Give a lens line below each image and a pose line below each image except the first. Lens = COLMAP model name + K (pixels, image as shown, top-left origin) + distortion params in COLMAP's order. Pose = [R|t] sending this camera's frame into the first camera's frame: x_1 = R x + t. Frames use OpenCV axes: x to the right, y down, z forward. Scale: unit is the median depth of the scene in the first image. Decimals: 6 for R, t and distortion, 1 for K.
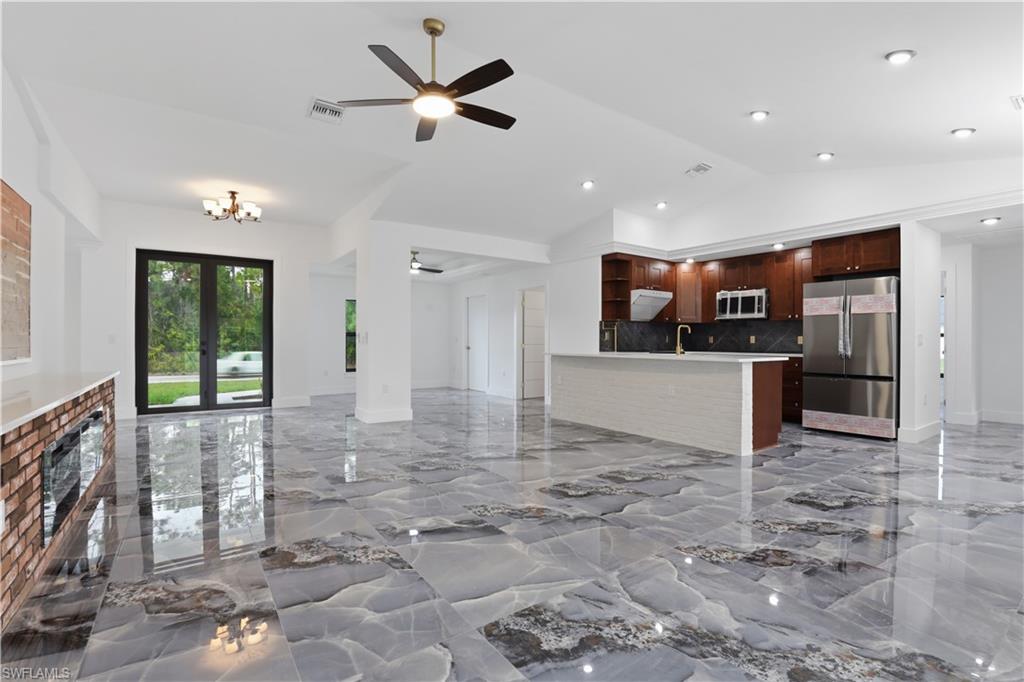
lens RADIAL K [[480.5, 0, 514.5], [0, 480.5, 335.5], [0, 0, 1]] dist [-0.031708, 0.003009]
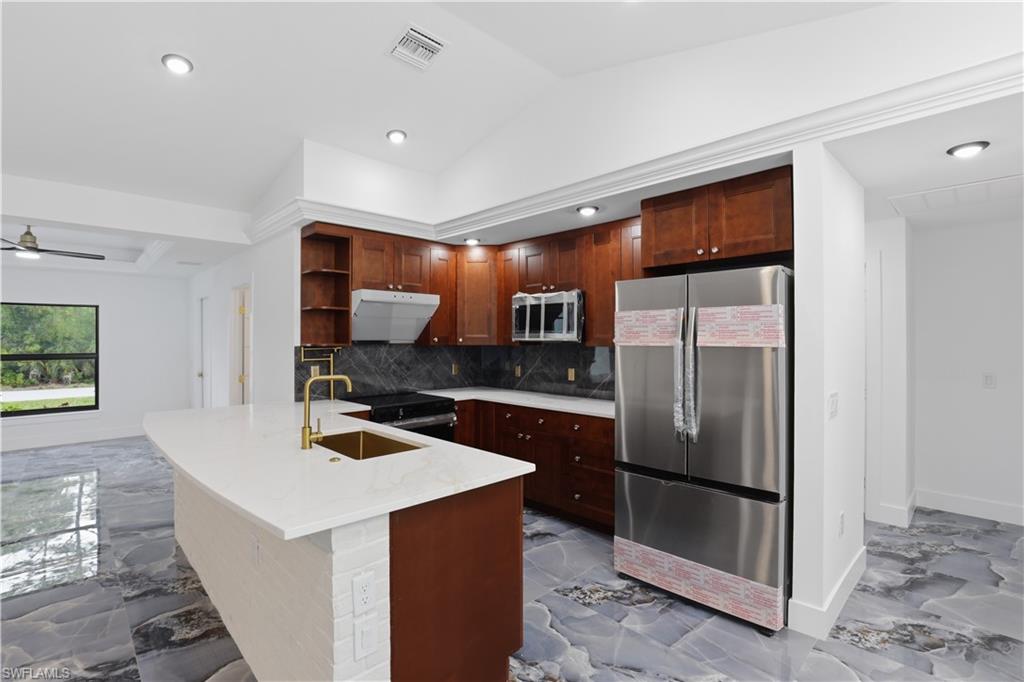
lens RADIAL K [[480.5, 0, 518.3], [0, 480.5, 339.4], [0, 0, 1]] dist [-0.031708, 0.003009]
pose [[0.983871, -0.007850, 0.178709, 0.349028], [0.006026, 0.999924, 0.010748, -0.045349], [-0.178780, -0.009498, 0.983843, 0.438343]]
